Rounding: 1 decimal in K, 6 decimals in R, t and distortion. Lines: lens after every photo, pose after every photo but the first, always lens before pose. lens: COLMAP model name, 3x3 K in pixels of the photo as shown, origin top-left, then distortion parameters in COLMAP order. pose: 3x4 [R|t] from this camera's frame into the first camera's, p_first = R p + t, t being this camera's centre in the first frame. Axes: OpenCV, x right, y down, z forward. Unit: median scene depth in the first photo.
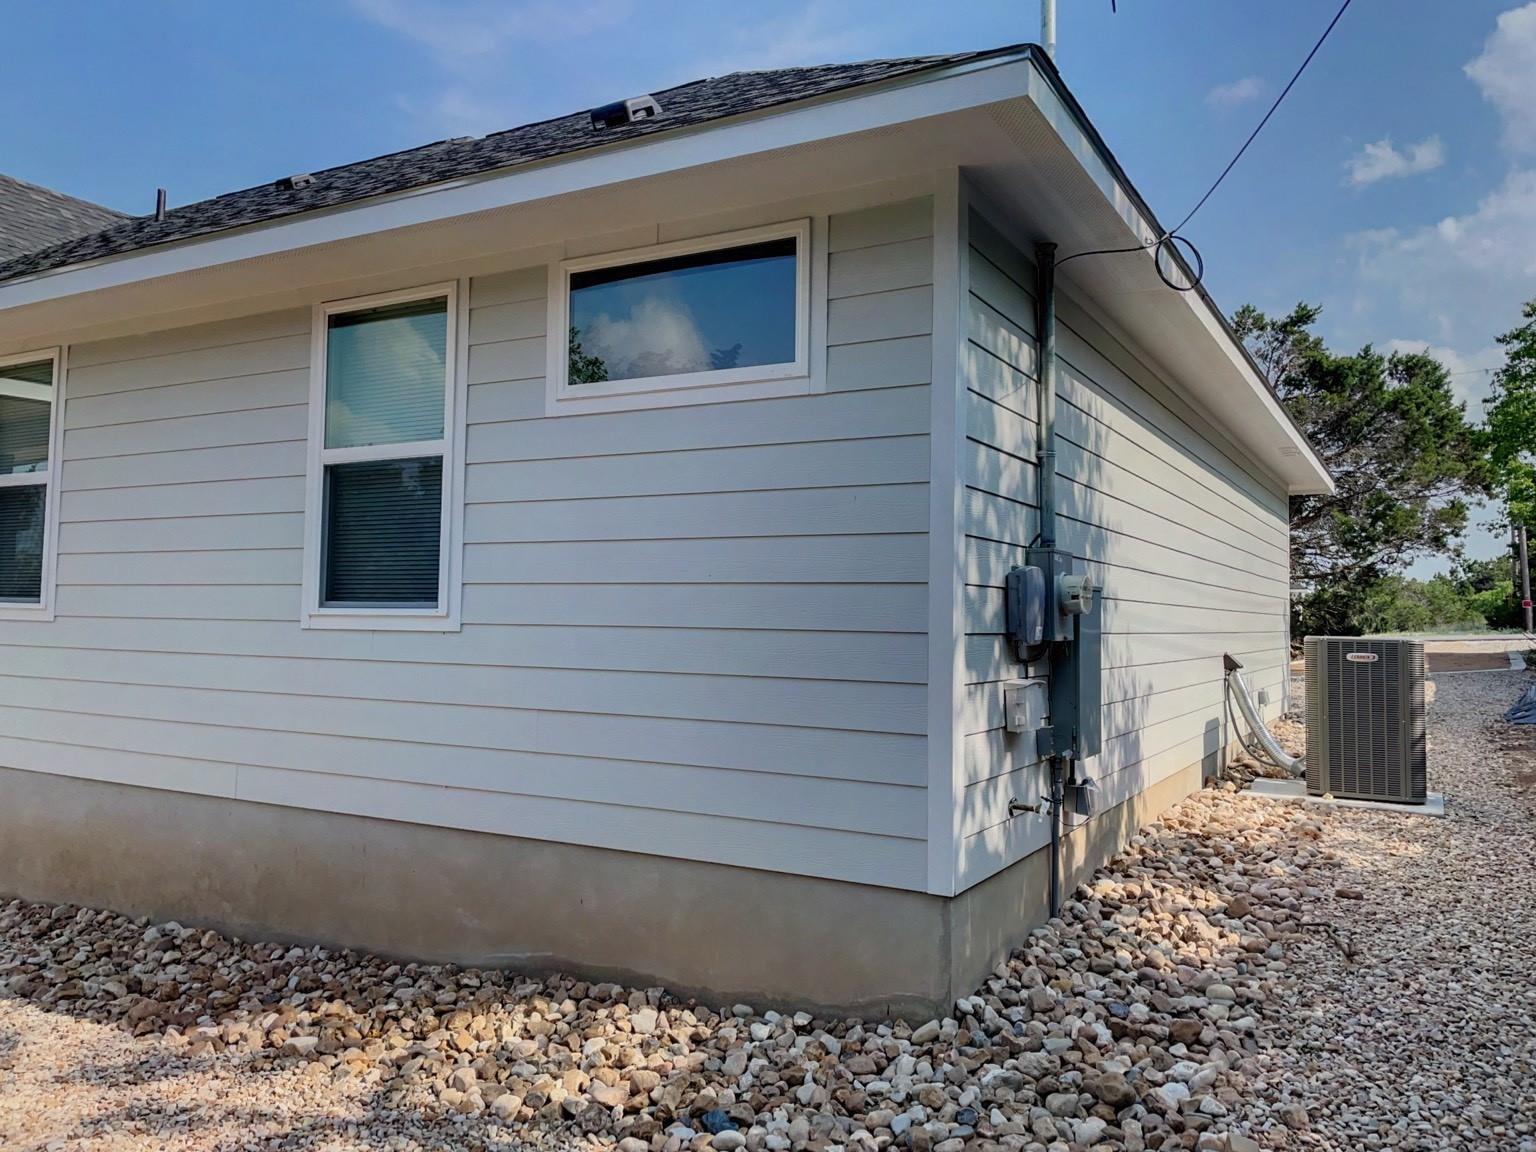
lens RADIAL K [[1149.0, 0, 764.1], [0, 1149.0, 547.1], [0, 0, 1]] dist [0.095165, -0.126139]
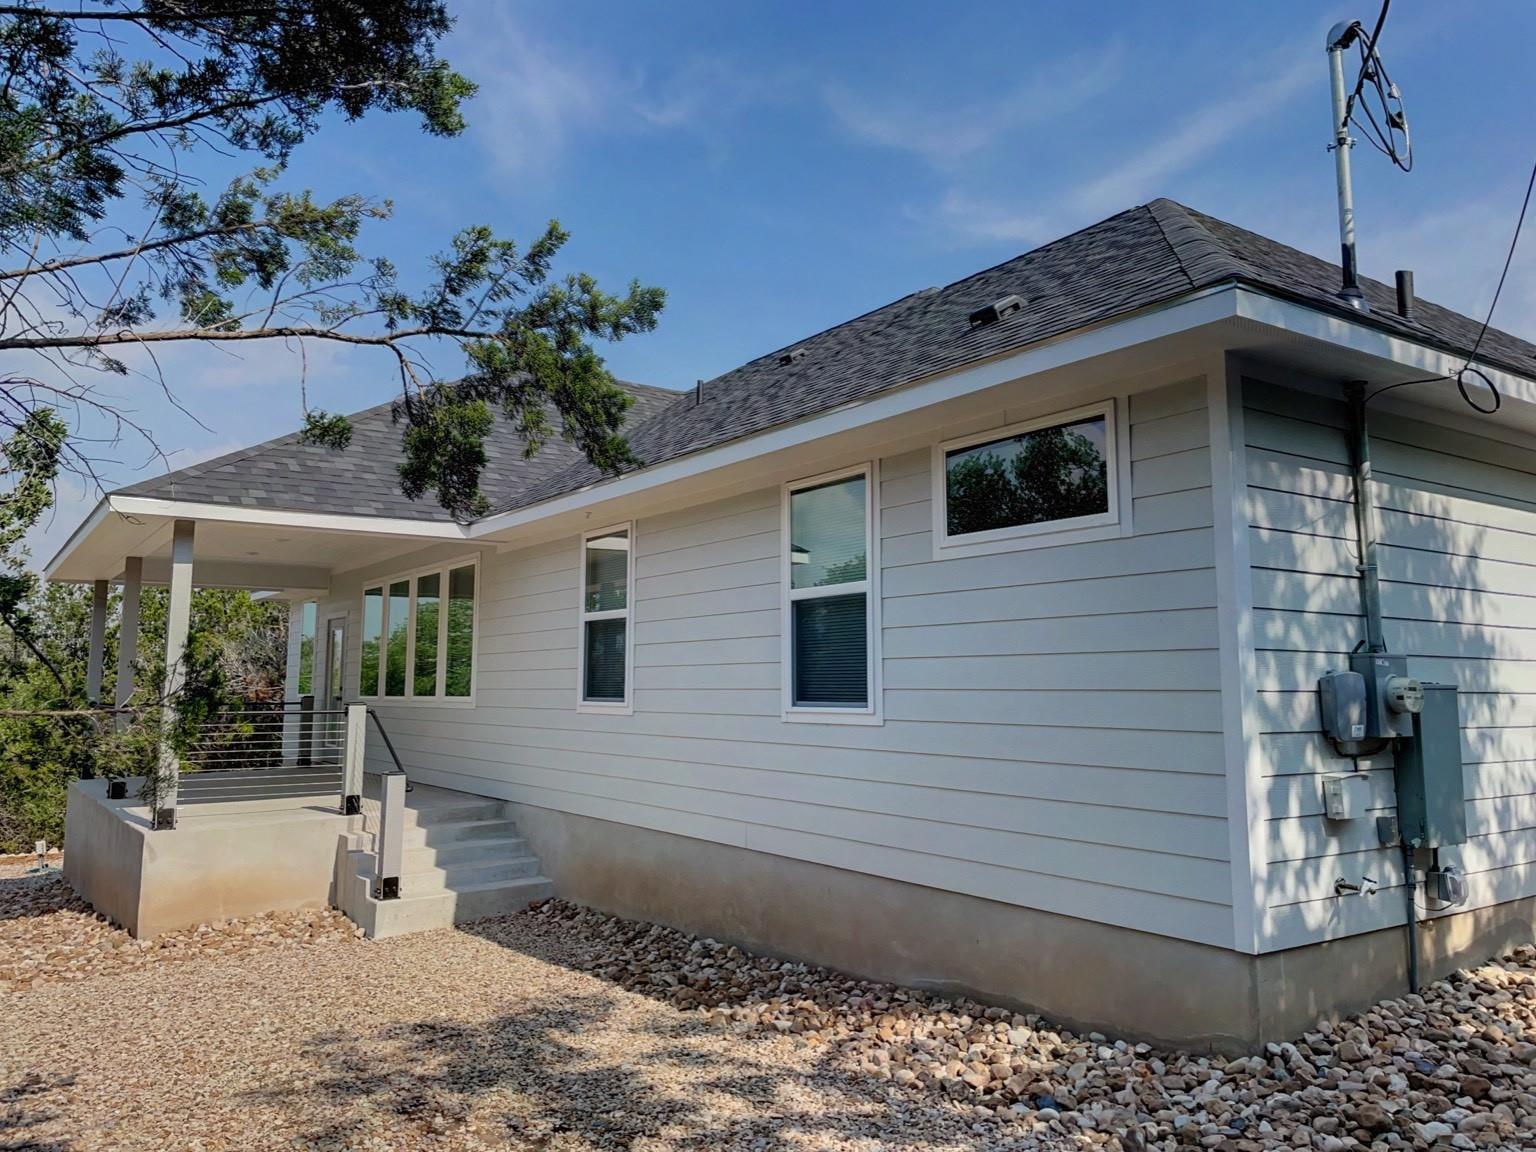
lens RADIAL K [[1149.0, 0, 764.1], [0, 1149.0, 547.1], [0, 0, 1]] dist [0.095165, -0.126139]
pose [[0.899778, -0.068285, -0.430973, 0.222569], [0.039817, 0.996407, -0.074747, -0.042254], [0.434529, 0.050096, 0.899264, -0.287015]]
